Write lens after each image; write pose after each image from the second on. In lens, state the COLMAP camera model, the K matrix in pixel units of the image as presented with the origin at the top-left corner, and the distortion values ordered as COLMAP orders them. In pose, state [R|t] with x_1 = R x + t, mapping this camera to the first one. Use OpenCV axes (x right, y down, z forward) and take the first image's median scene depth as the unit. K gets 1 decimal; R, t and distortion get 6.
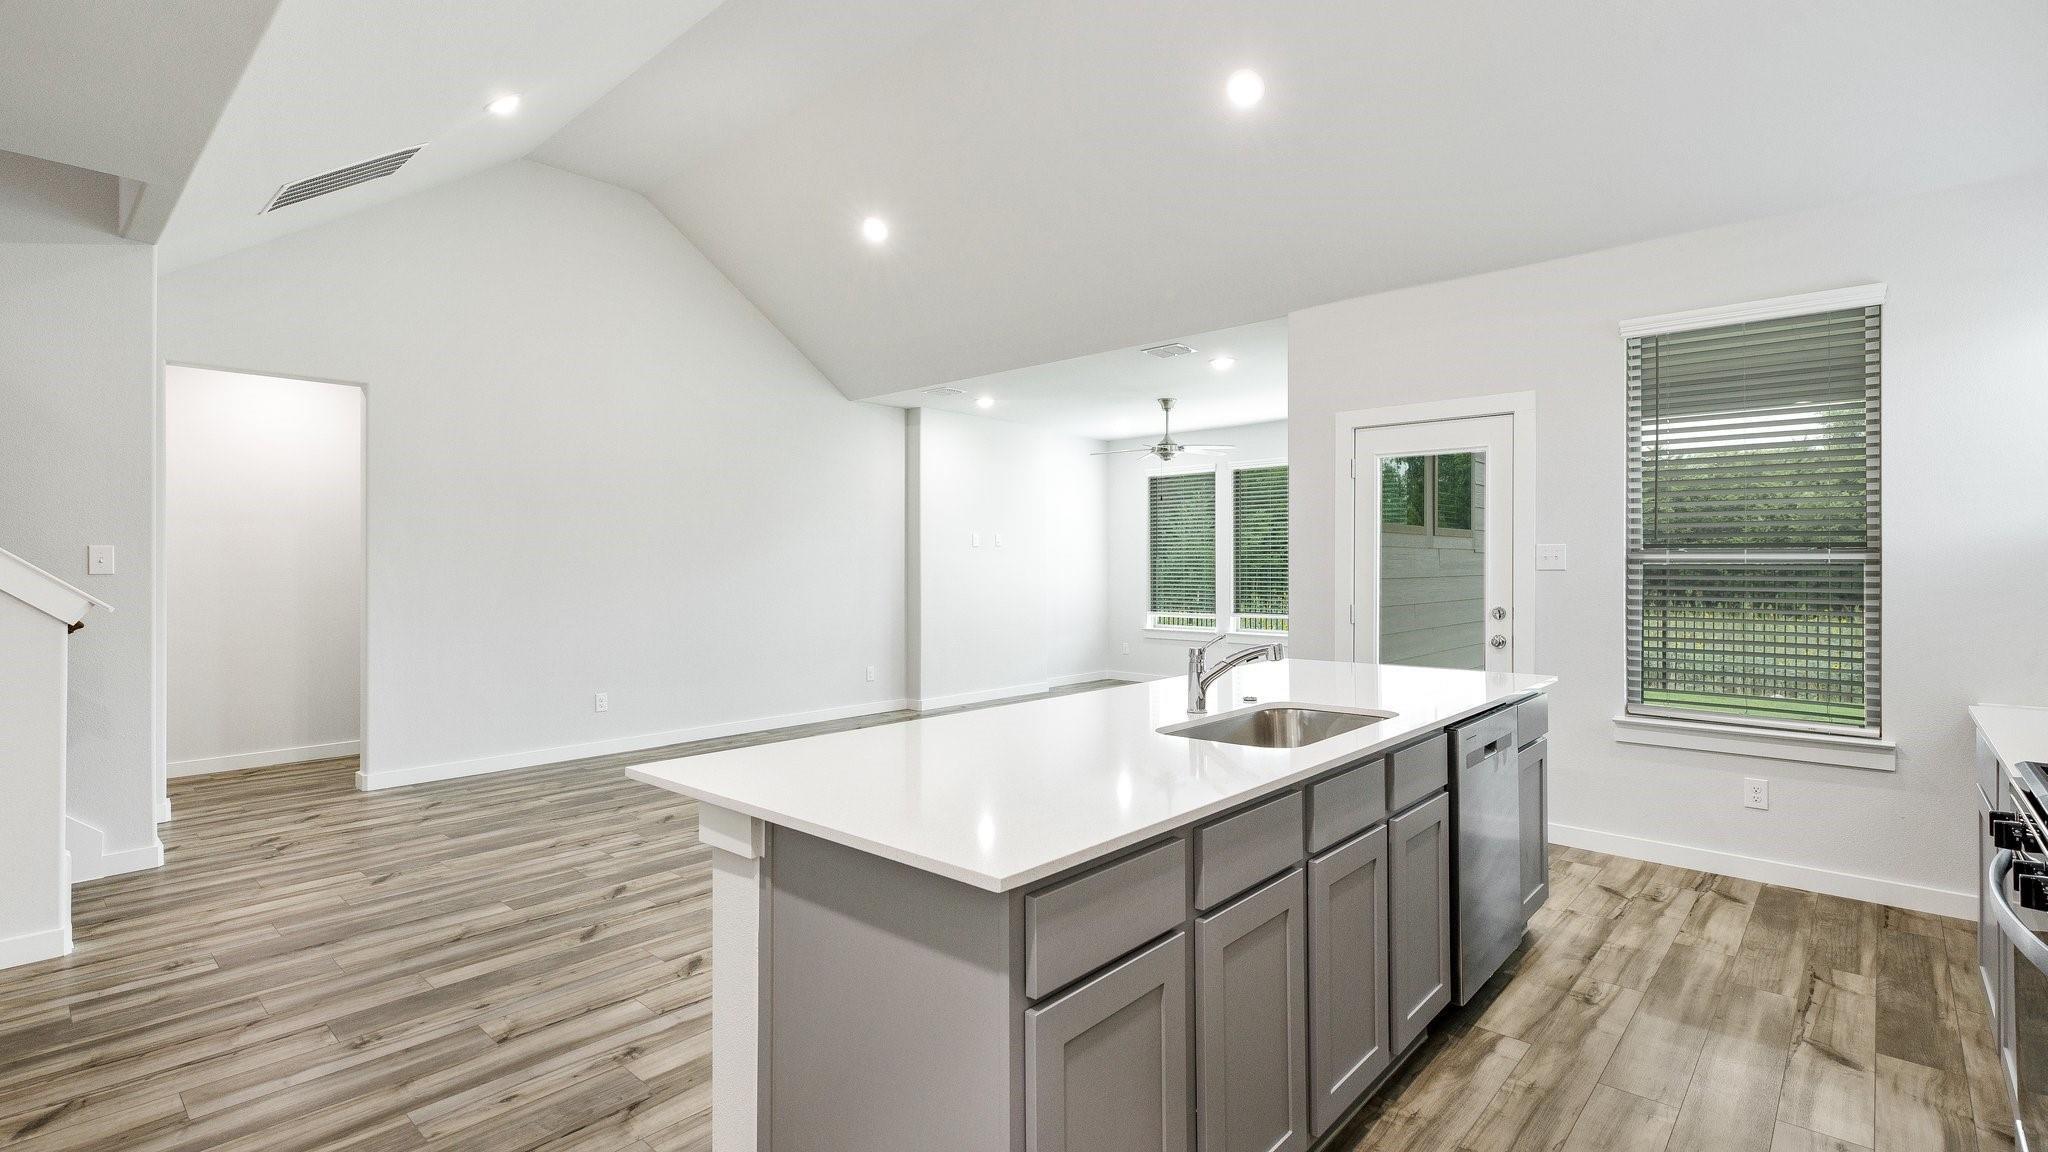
lens RADIAL K [[937.2, 0, 1022.5], [0, 937.2, 566.2], [0, 0, 1]] dist [0.010852, 0.000090]
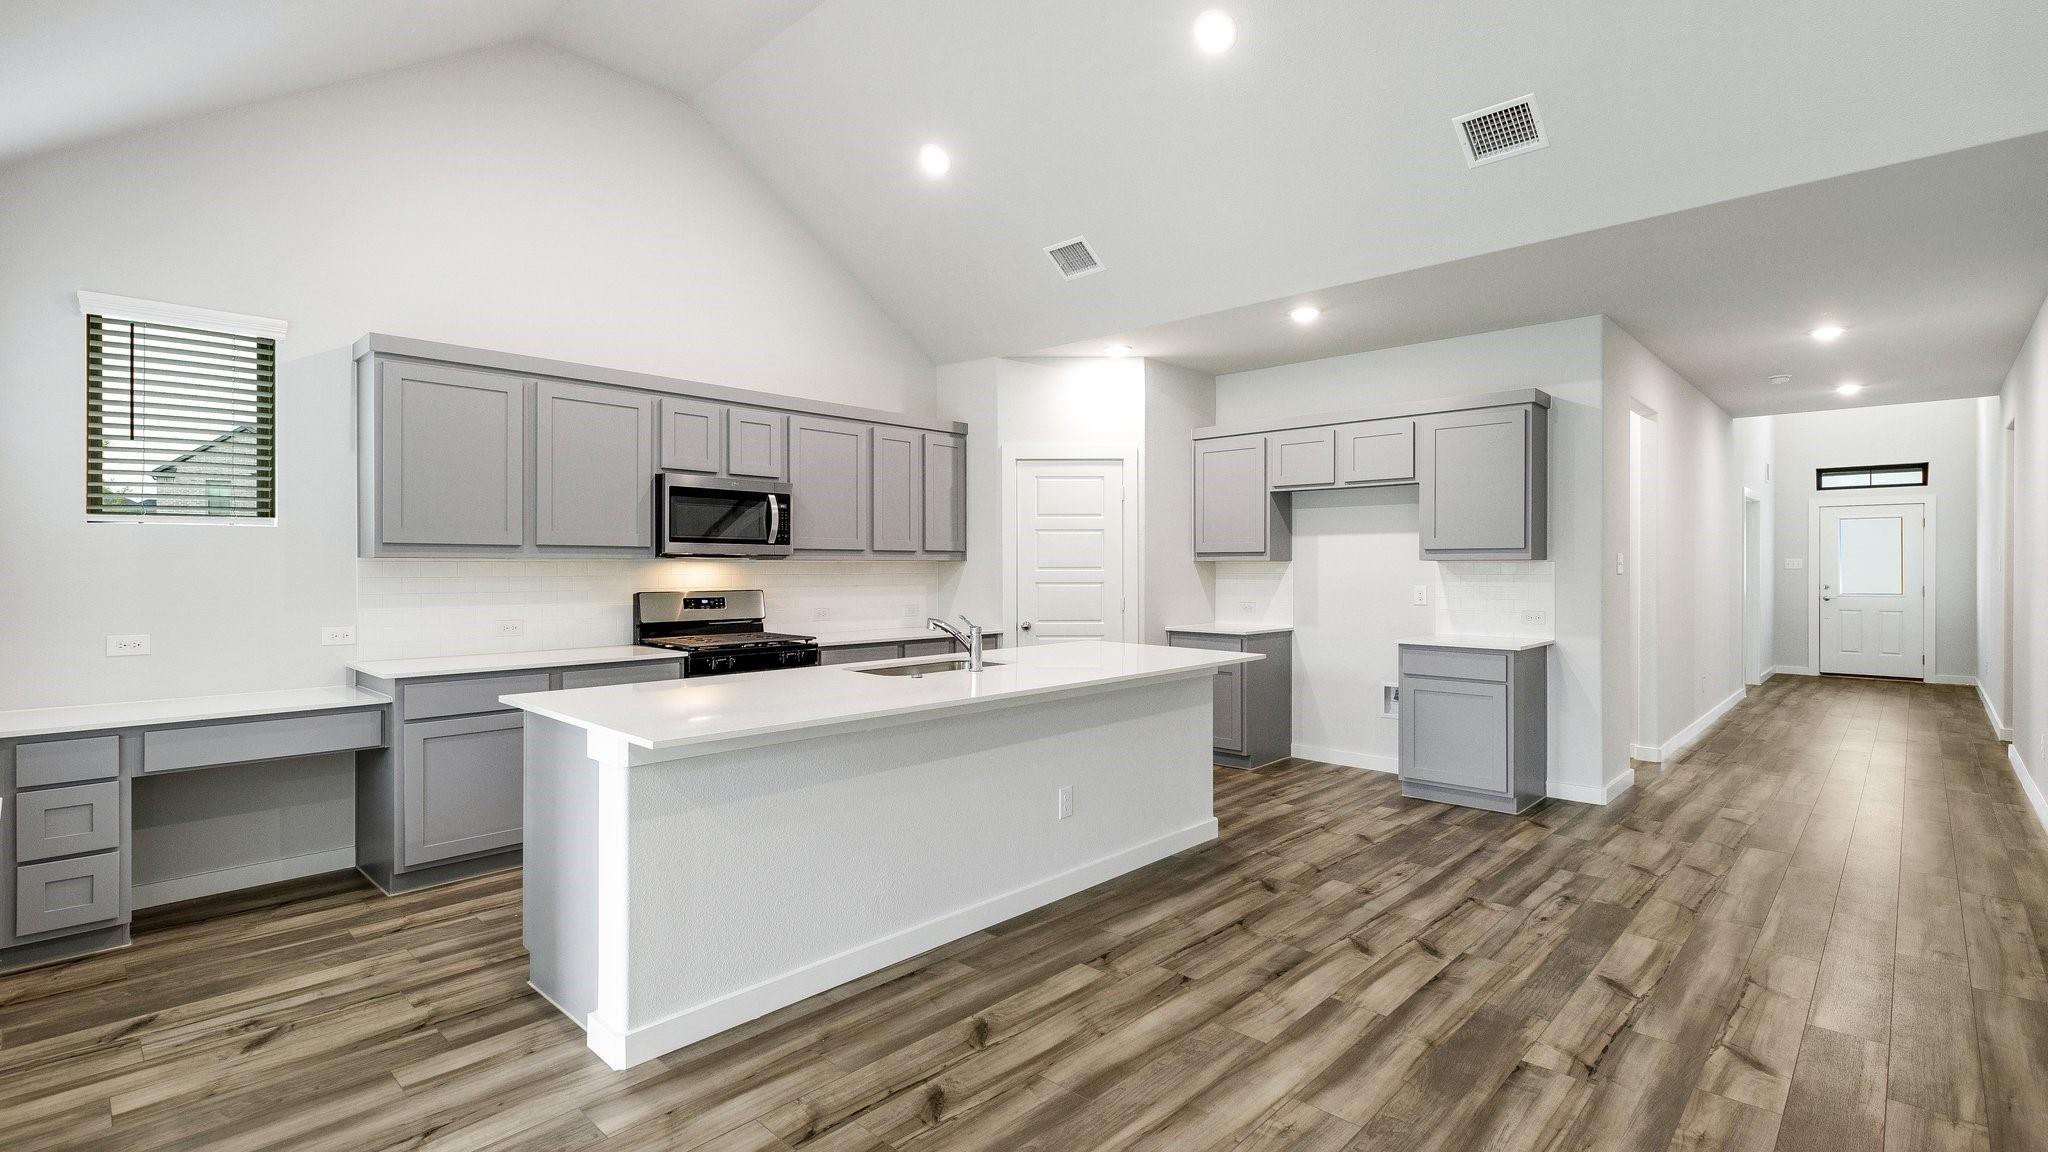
lens RADIAL K [[918.4, 0, 1015.8], [0, 918.4, 567.8], [0, 0, 1]] dist [-0.002952, -0.000828]
pose [[-0.999165, 0.005858, 0.040428, 0.047431], [0.005880, 0.999983, 0.000435, 0.003817], [-0.040425, 0.000672, -0.999182, 1.671568]]
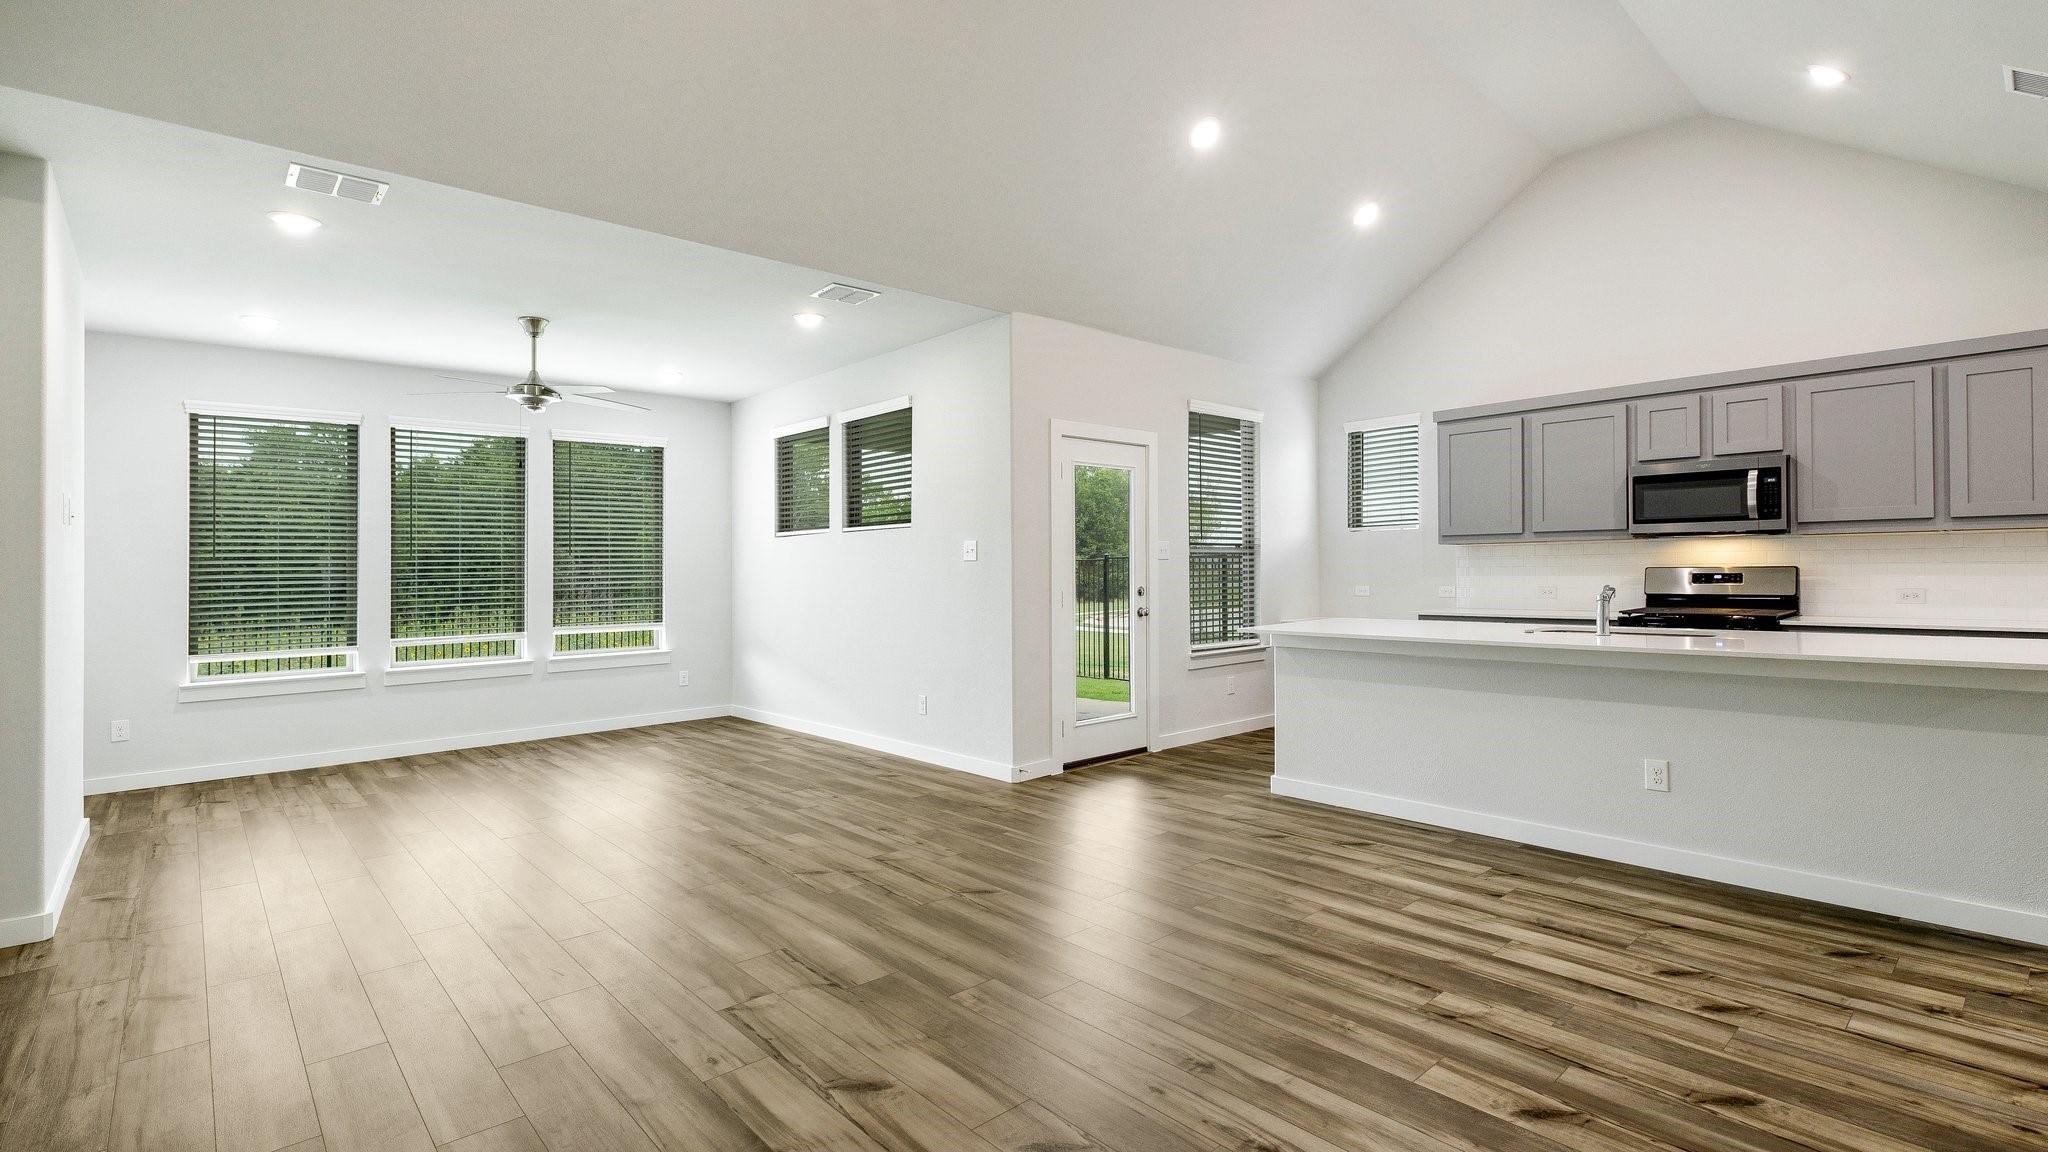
lens RADIAL K [[918.4, 0, 1015.8], [0, 918.4, 567.8], [0, 0, 1]] dist [-0.002952, -0.000828]
pose [[0.113710, 0.002350, 0.993511, -1.012170], [0.019715, 0.999795, -0.004621, 0.022783], [-0.993318, 0.020112, 0.113641, 1.257489]]
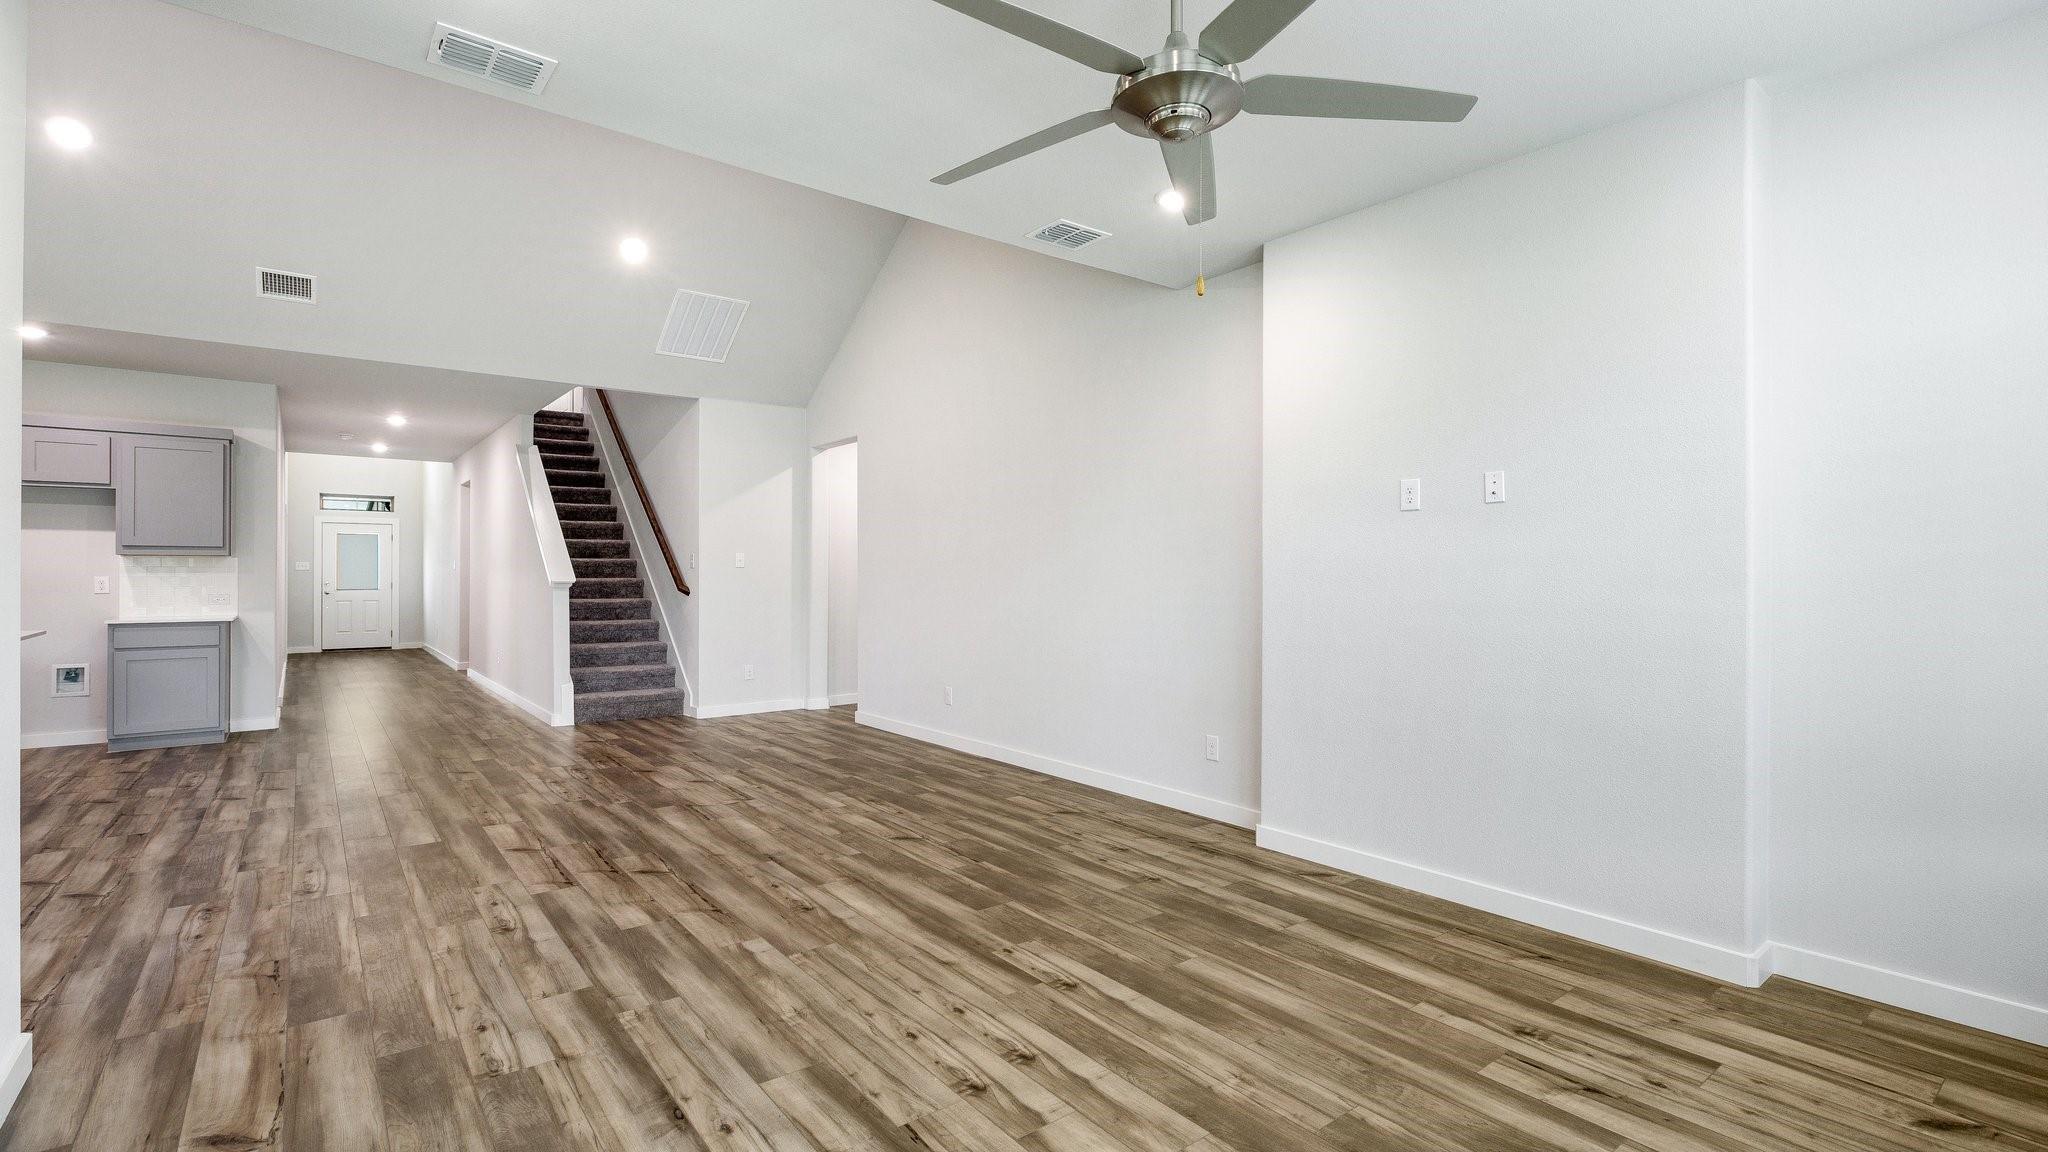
lens RADIAL K [[937.2, 0, 1022.5], [0, 937.2, 566.2], [0, 0, 1]] dist [0.010852, 0.000090]
pose [[-0.182625, -0.007247, -0.983156, 0.857058], [-0.004722, 0.999968, -0.006494, 0.020500], [0.983171, 0.003456, -0.182654, 2.164625]]
